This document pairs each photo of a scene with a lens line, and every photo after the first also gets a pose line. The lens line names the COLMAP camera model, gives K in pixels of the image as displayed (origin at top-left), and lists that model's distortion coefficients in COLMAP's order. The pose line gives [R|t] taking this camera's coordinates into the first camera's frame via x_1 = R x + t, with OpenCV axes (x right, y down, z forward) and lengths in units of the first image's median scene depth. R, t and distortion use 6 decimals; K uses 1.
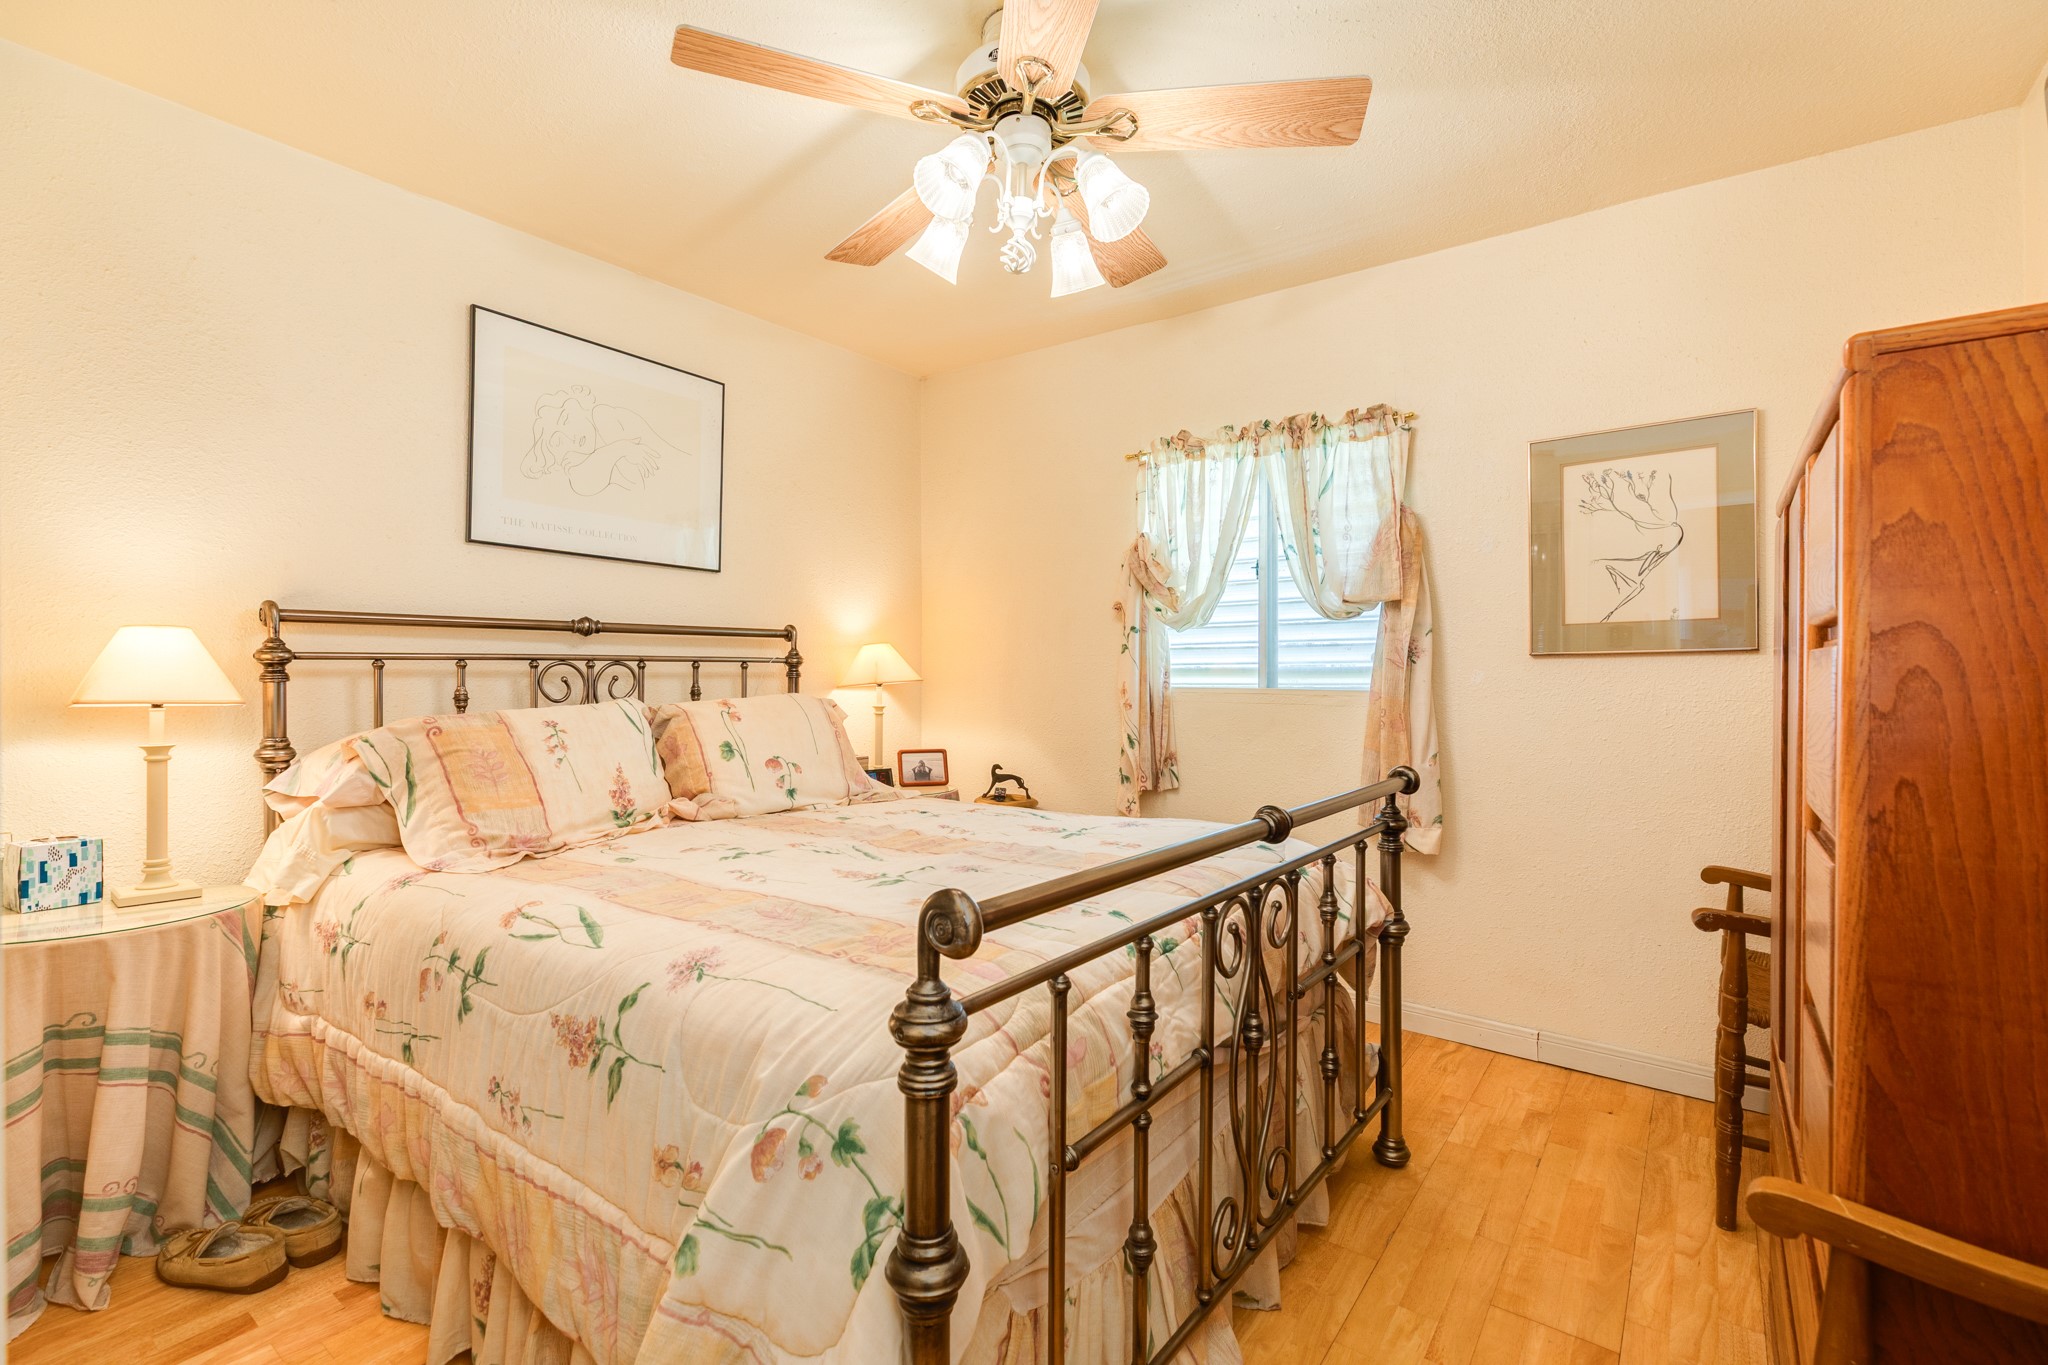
lens RADIAL K [[927.0, 0, 1021.2], [0, 927.0, 676.7], [0, 0, 1]] dist [0.013233, 0.000178]
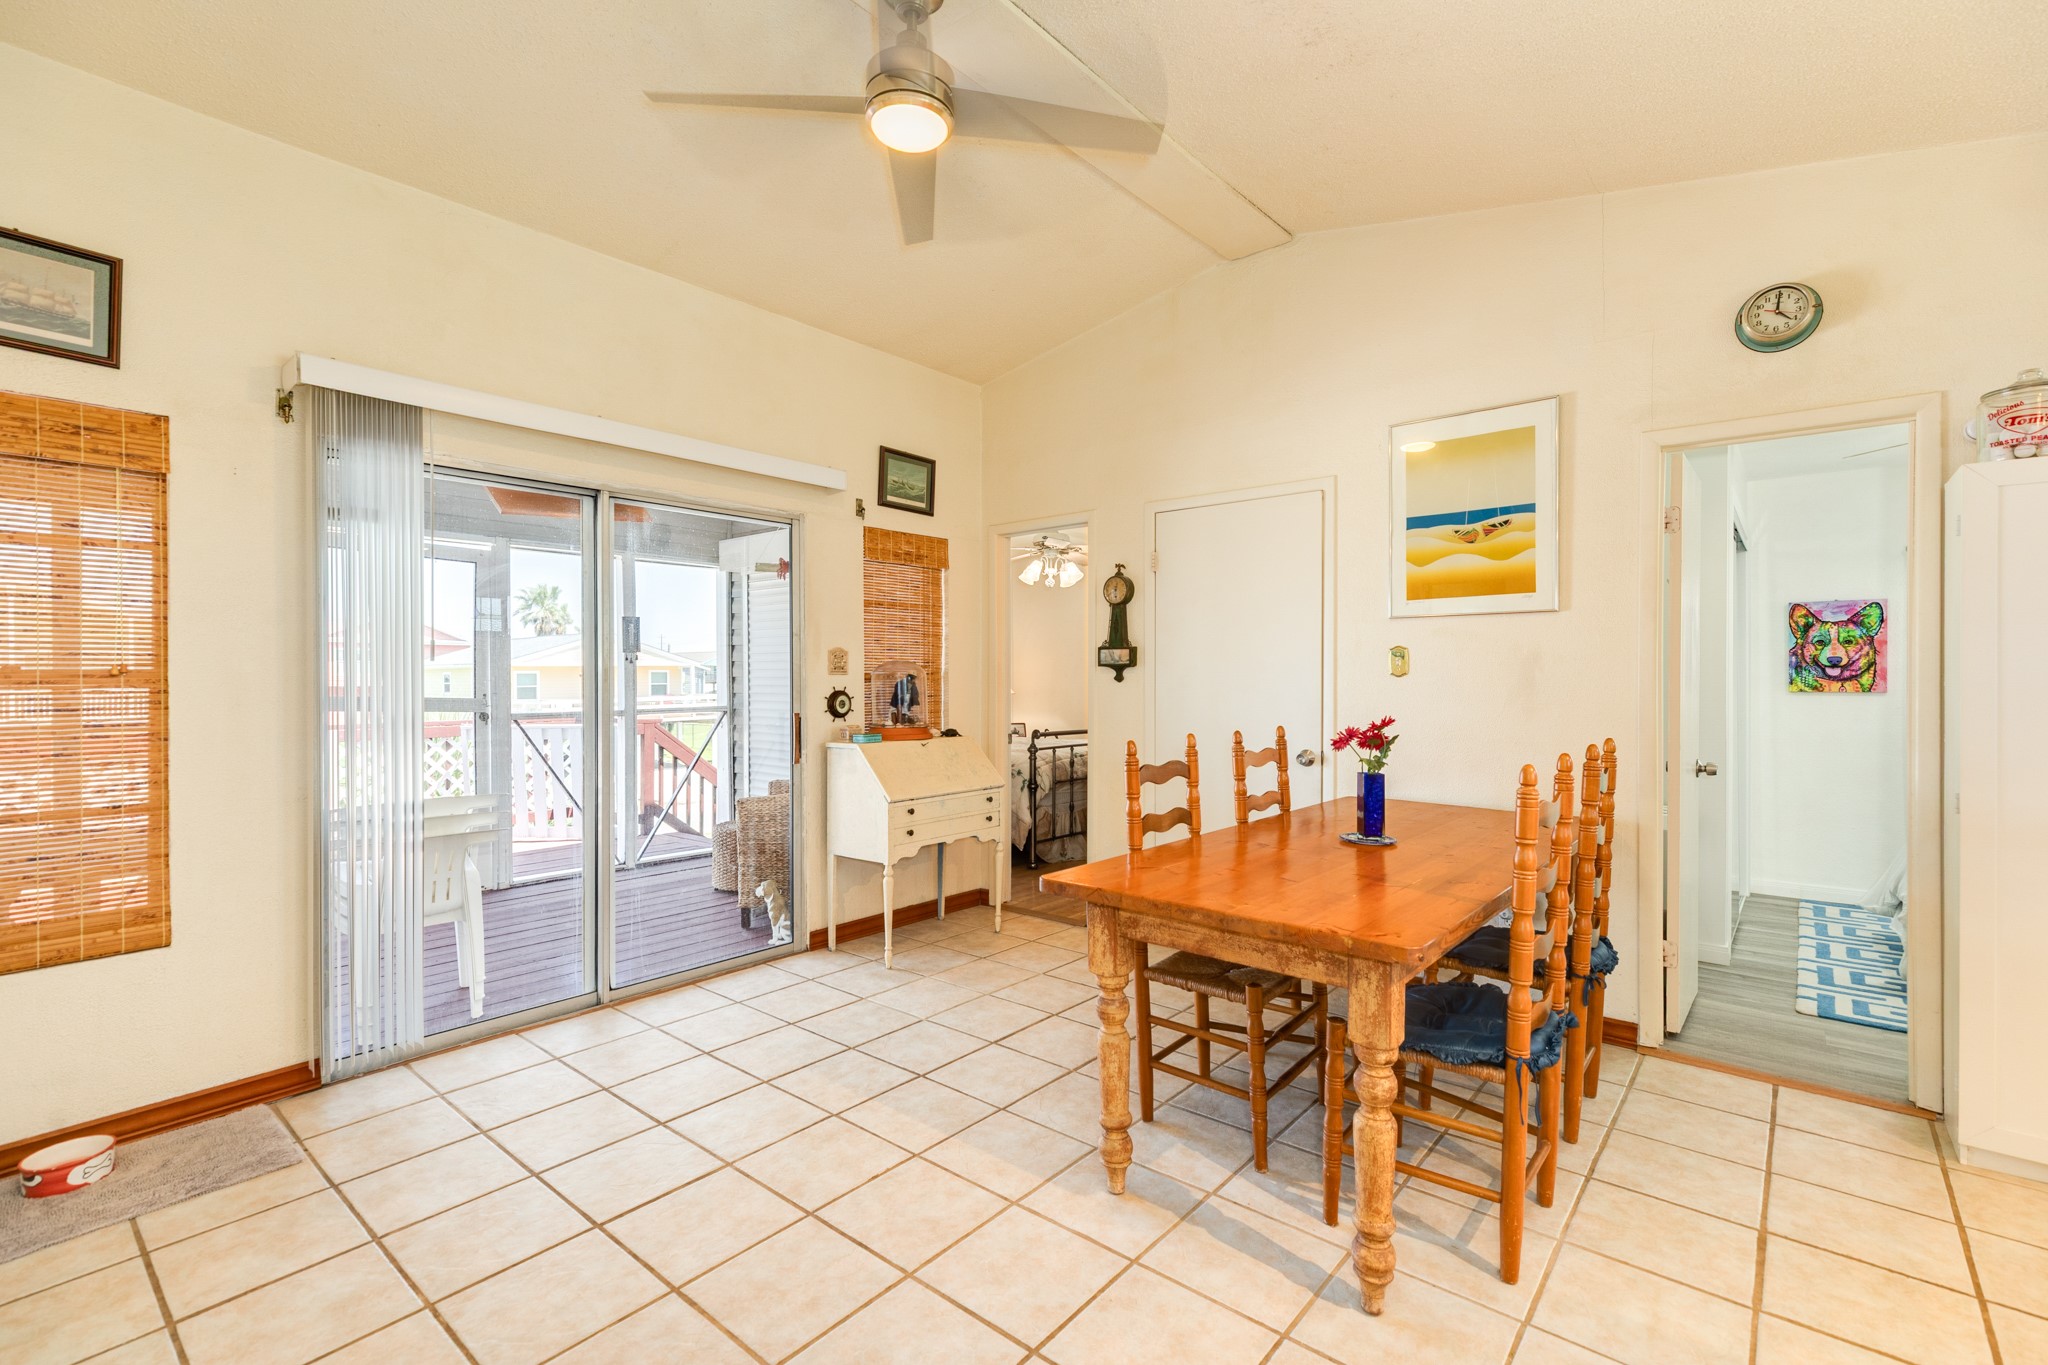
lens RADIAL K [[927.0, 0, 1021.2], [0, 927.0, 676.7], [0, 0, 1]] dist [0.013233, 0.000178]
pose [[0.997888, -0.003136, -0.064889, 0.229865], [0.003474, 0.999981, 0.005090, -0.171235], [0.064871, -0.005305, 0.997880, -5.203620]]
